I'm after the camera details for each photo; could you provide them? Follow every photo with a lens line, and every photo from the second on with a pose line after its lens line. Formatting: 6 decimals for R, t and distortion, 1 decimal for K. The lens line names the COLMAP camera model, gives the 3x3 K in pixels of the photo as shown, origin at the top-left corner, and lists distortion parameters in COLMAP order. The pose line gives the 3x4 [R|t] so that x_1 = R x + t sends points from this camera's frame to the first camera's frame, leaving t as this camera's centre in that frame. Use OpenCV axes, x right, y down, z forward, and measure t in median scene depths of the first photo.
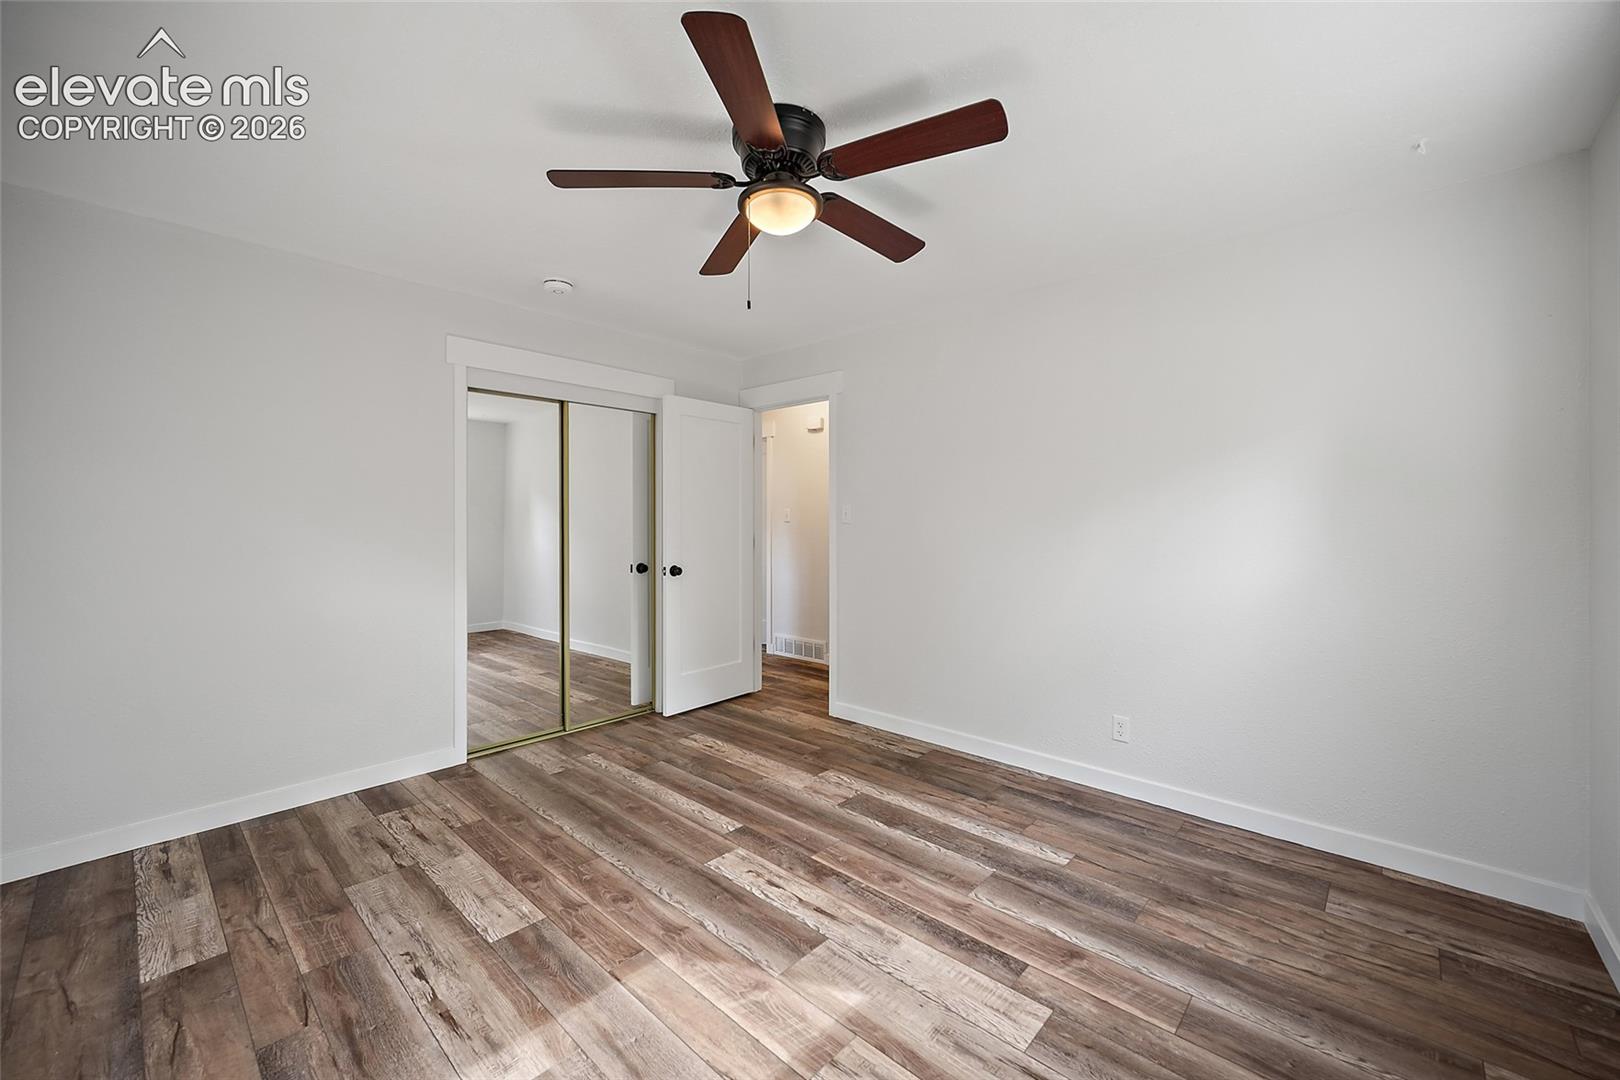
lens RADIAL K [[642.5, 0, 815.7], [0, 642.5, 525.8], [0, 0, 1]] dist [-0.001278, -0.000076]
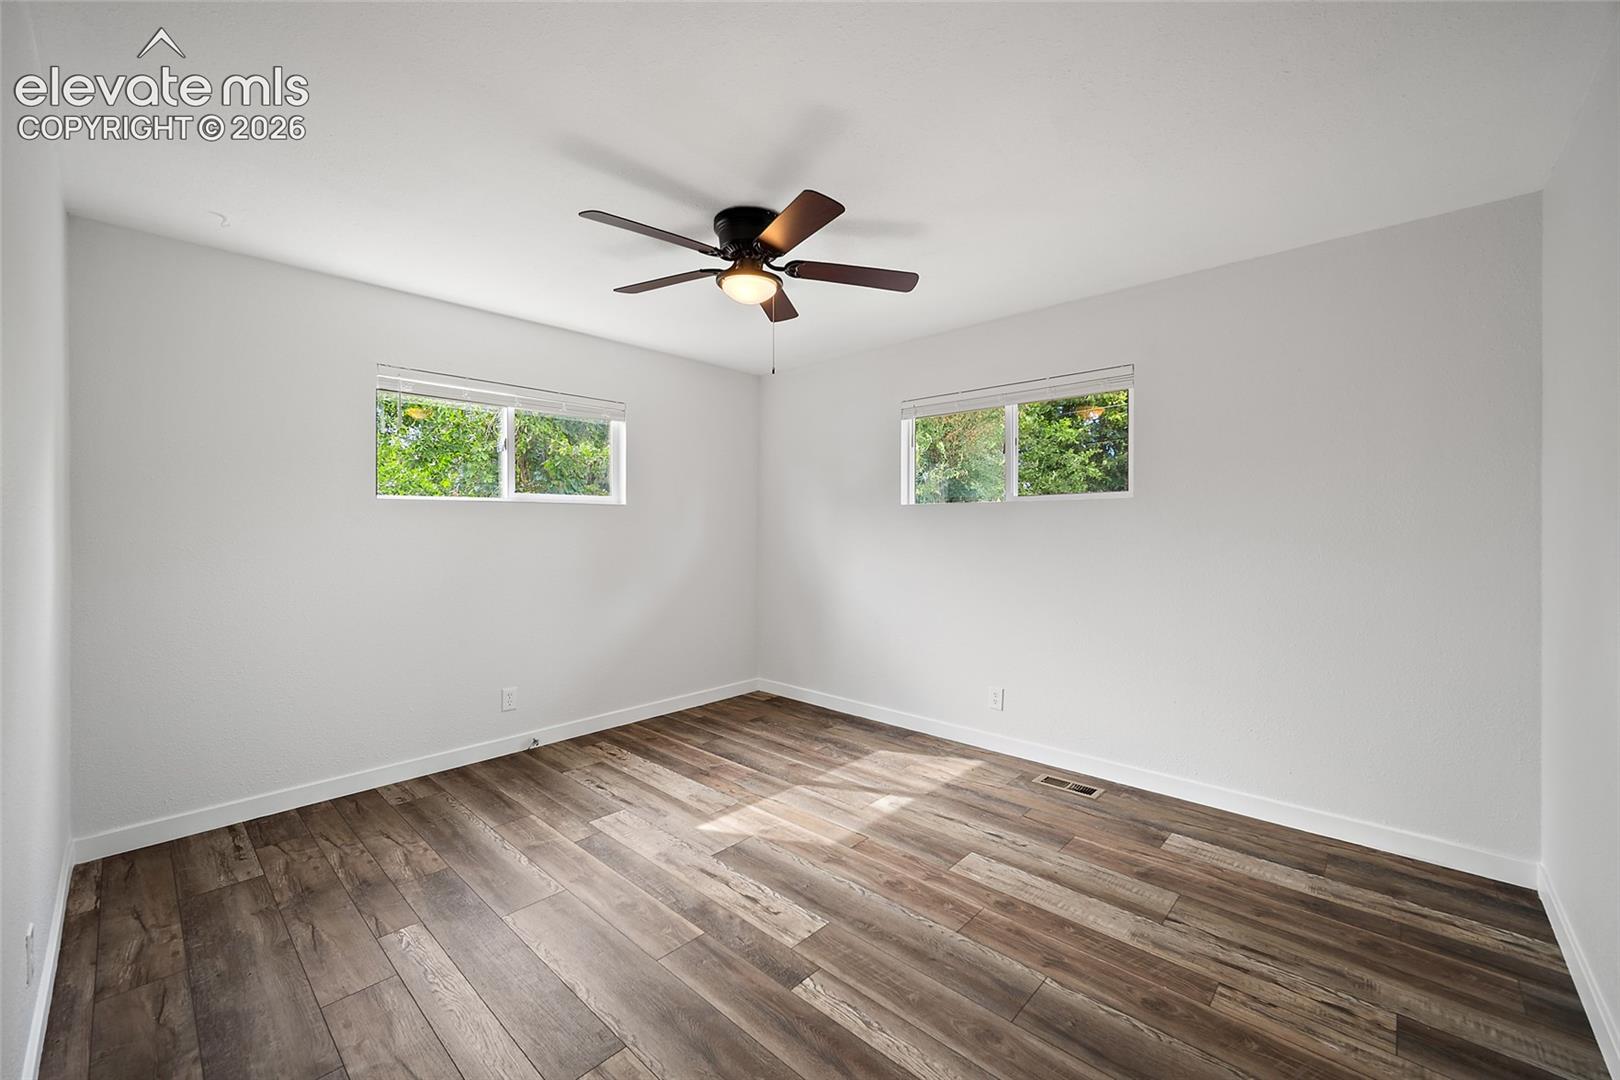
lens RADIAL K [[642.5, 0, 815.7], [0, 642.5, 525.8], [0, 0, 1]] dist [-0.001278, -0.000076]
pose [[-0.999998, -0.000293, 0.001900, -0.166398], [-0.000282, 0.999984, 0.005694, -0.017745], [-0.001902, 0.005694, -0.999982, 1.989396]]
